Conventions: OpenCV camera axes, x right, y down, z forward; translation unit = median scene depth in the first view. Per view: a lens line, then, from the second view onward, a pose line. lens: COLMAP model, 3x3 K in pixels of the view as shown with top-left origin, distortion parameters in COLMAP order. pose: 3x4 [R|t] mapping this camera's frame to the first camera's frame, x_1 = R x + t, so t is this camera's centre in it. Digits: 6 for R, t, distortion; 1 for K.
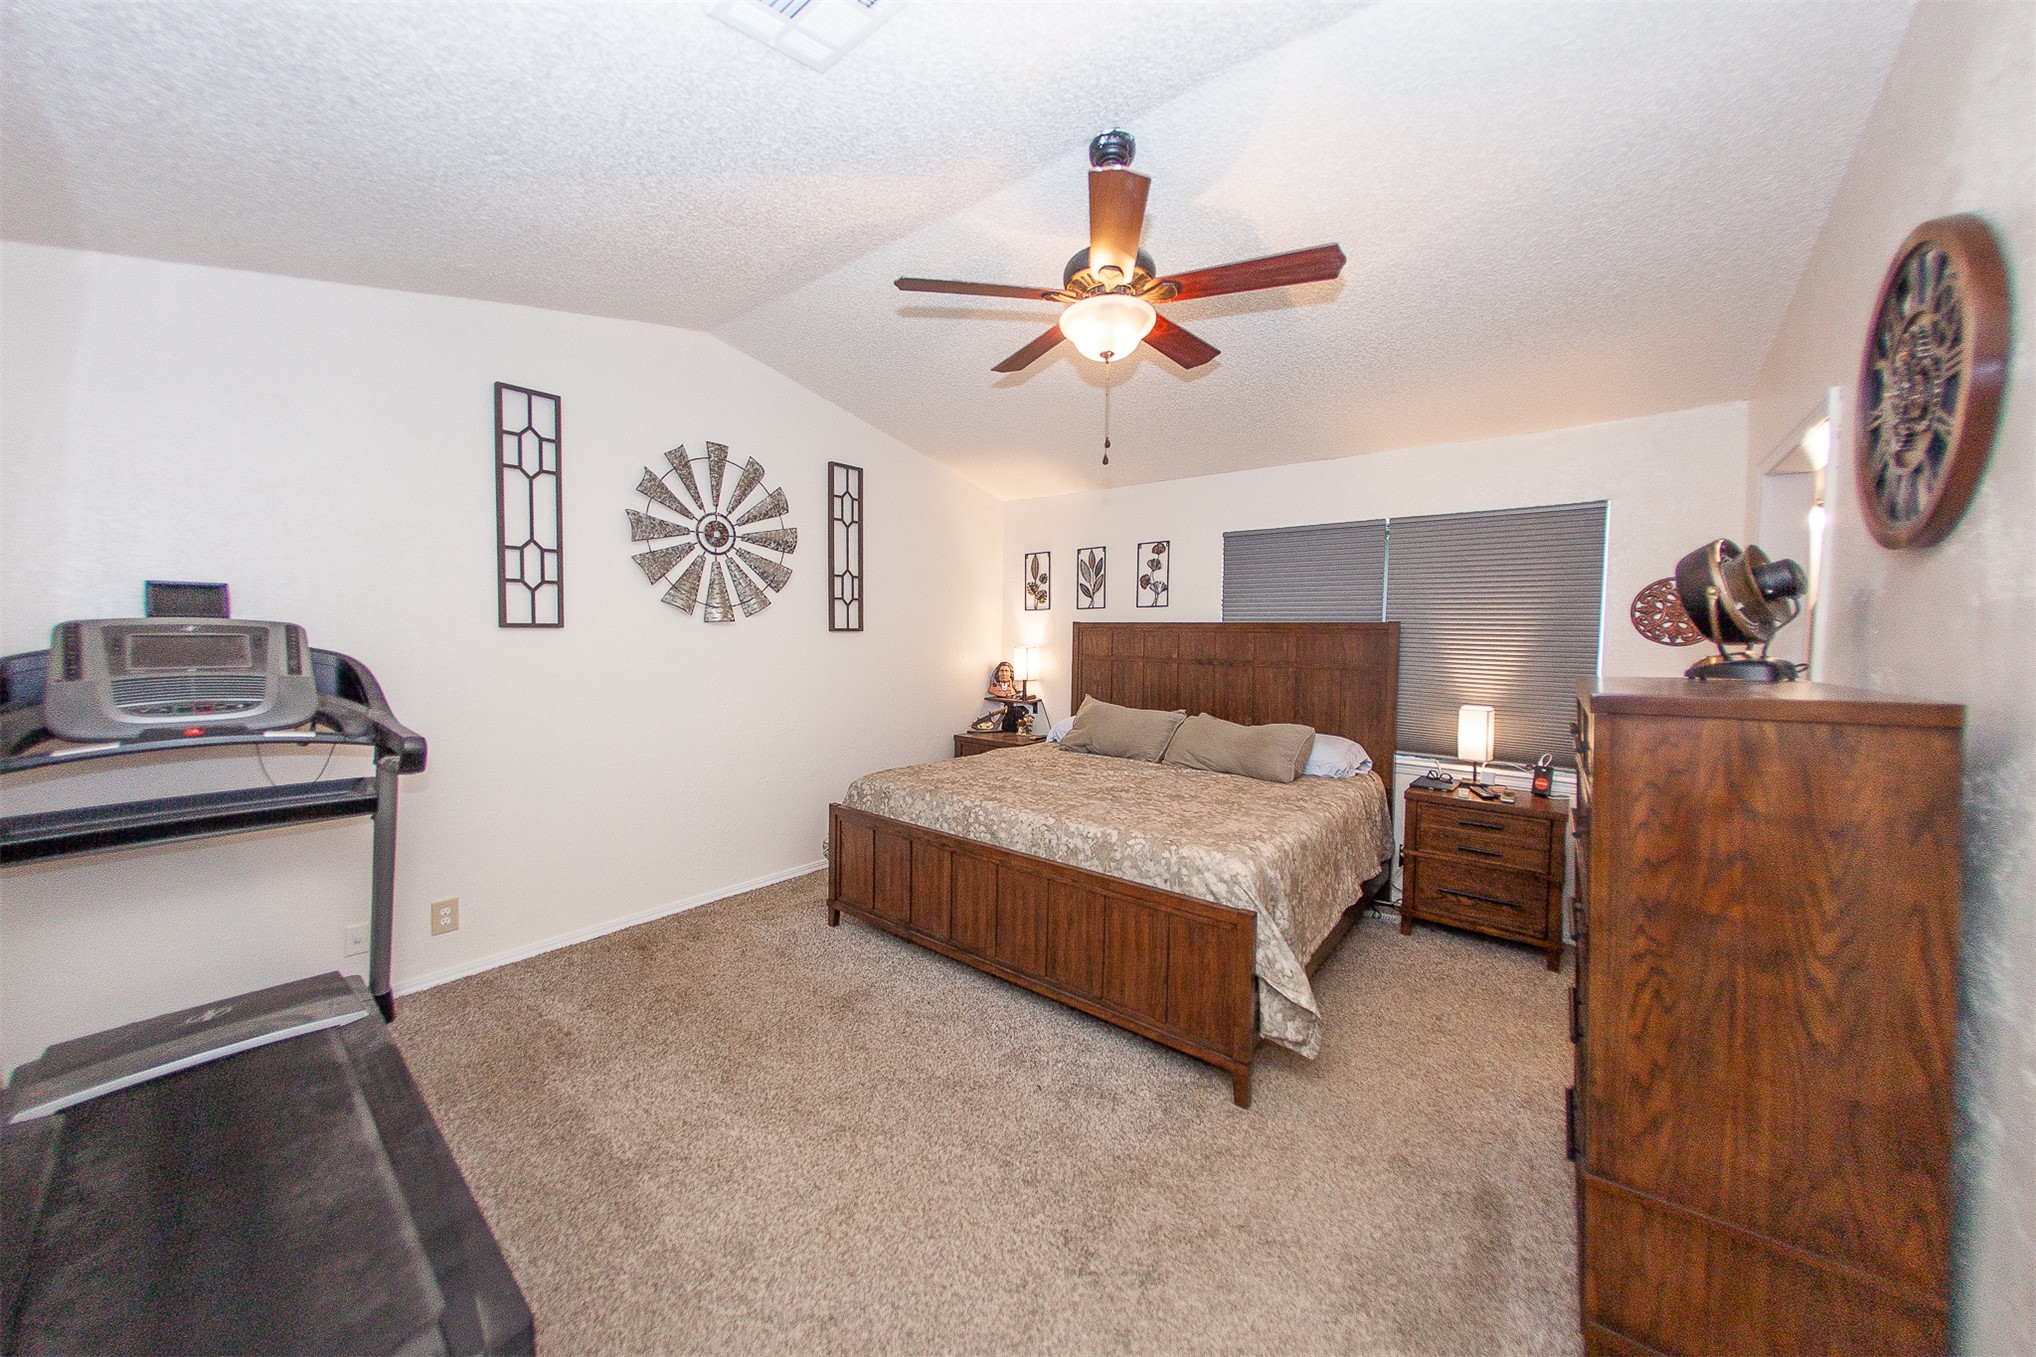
lens RADIAL K [[682.8, 0, 1029.4], [0, 682.8, 654.3], [0, 0, 1]] dist [0.001516, -0.000090]
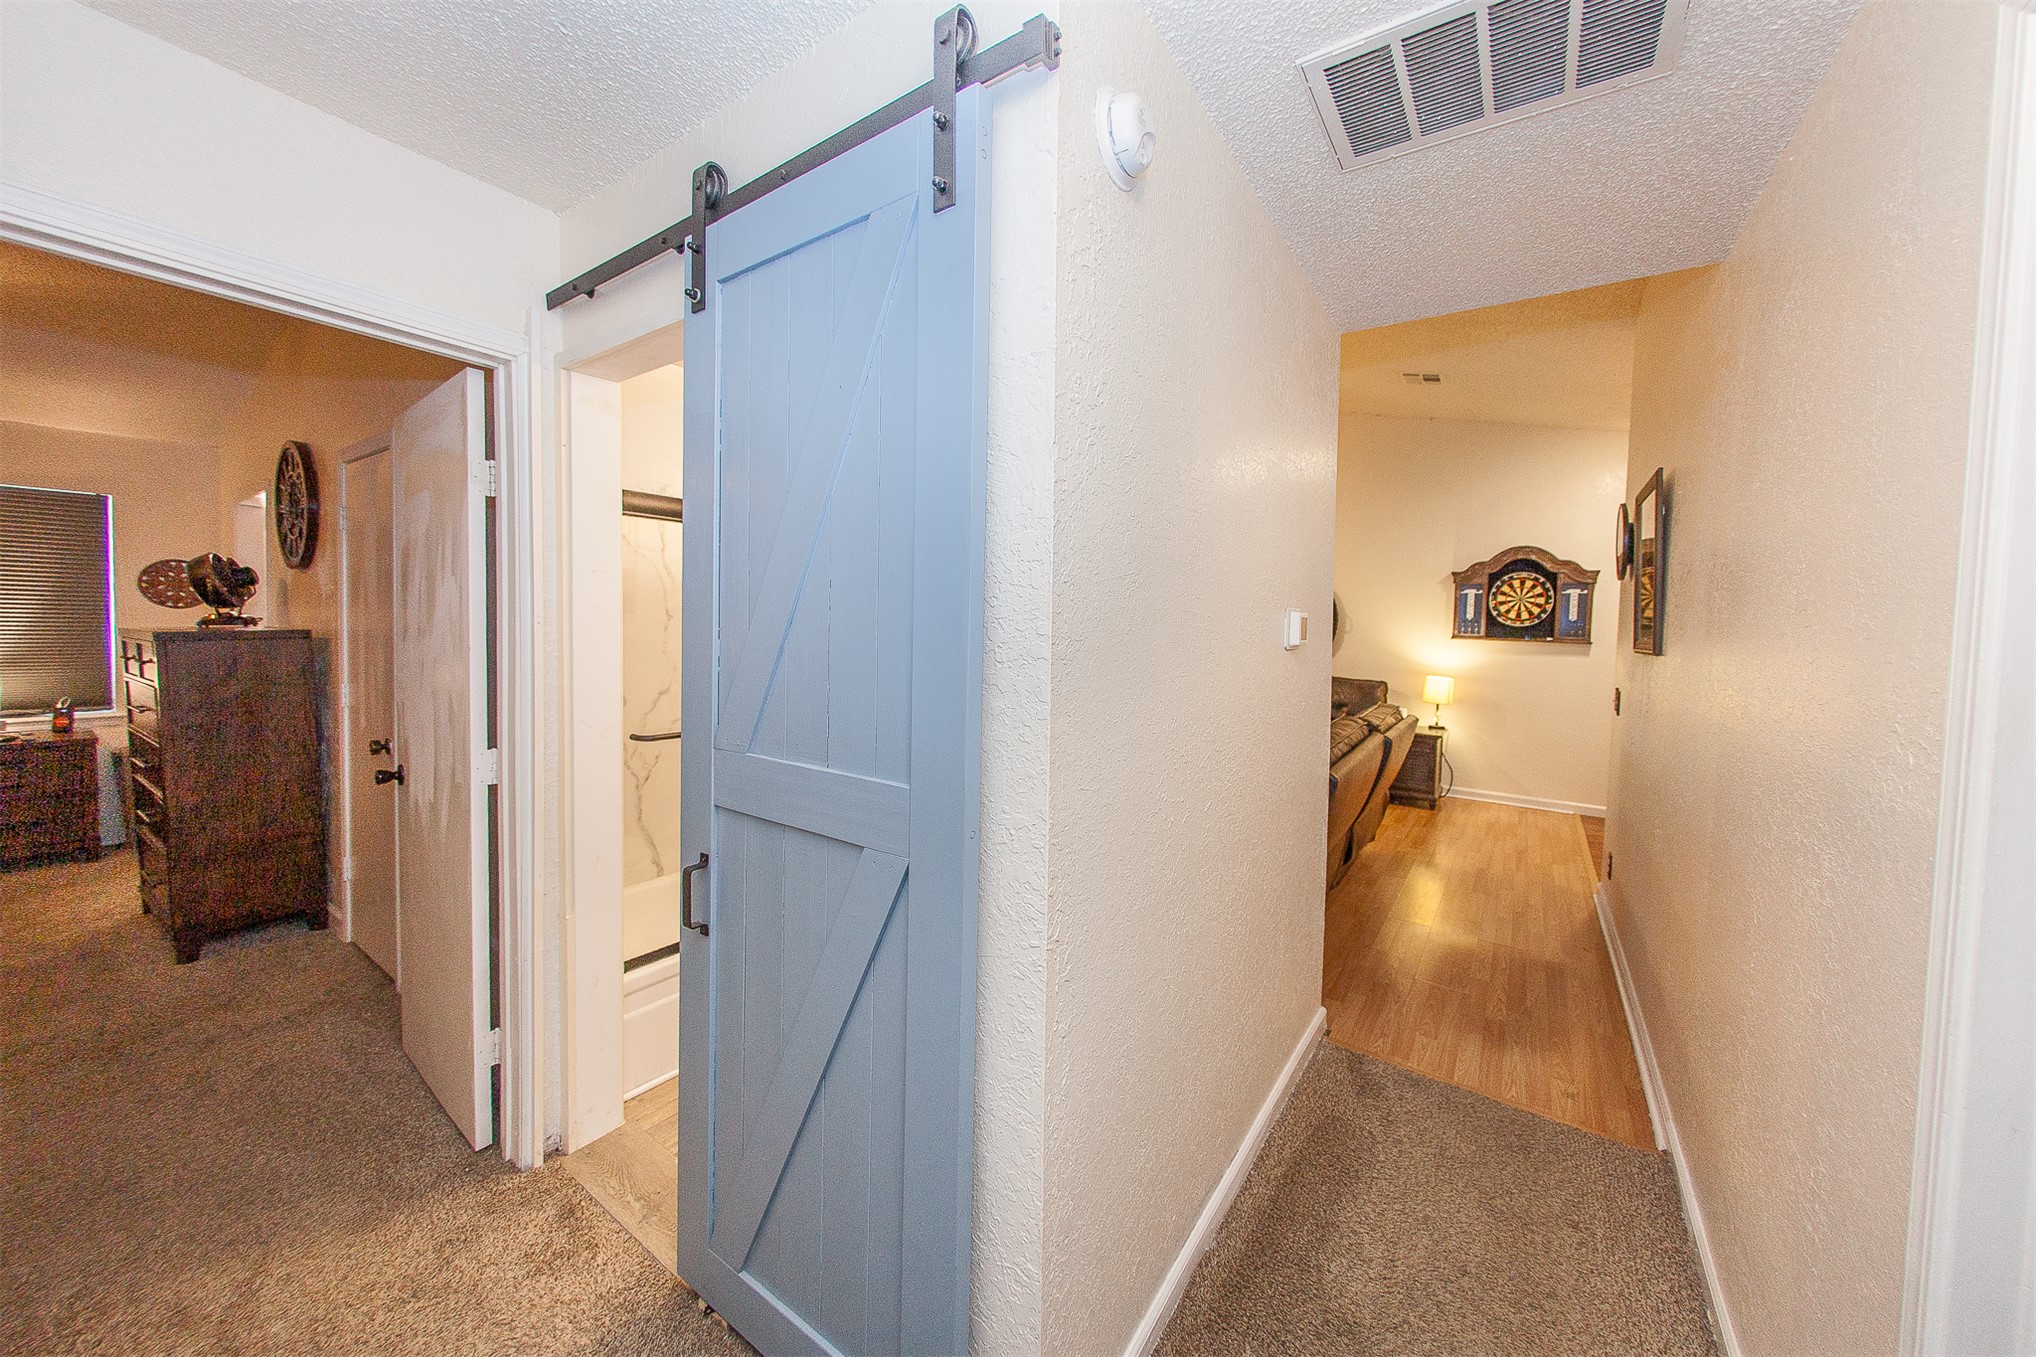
lens RADIAL K [[716.2, 0, 1045.3], [0, 716.2, 655.3], [0, 0, 1]] dist [0.000313, -0.000048]
pose [[-0.087413, -0.058731, 0.994439, -1.157203], [0.007717, 0.998191, 0.059631, 0.016127], [-0.996142, 0.012886, -0.086801, -1.099848]]
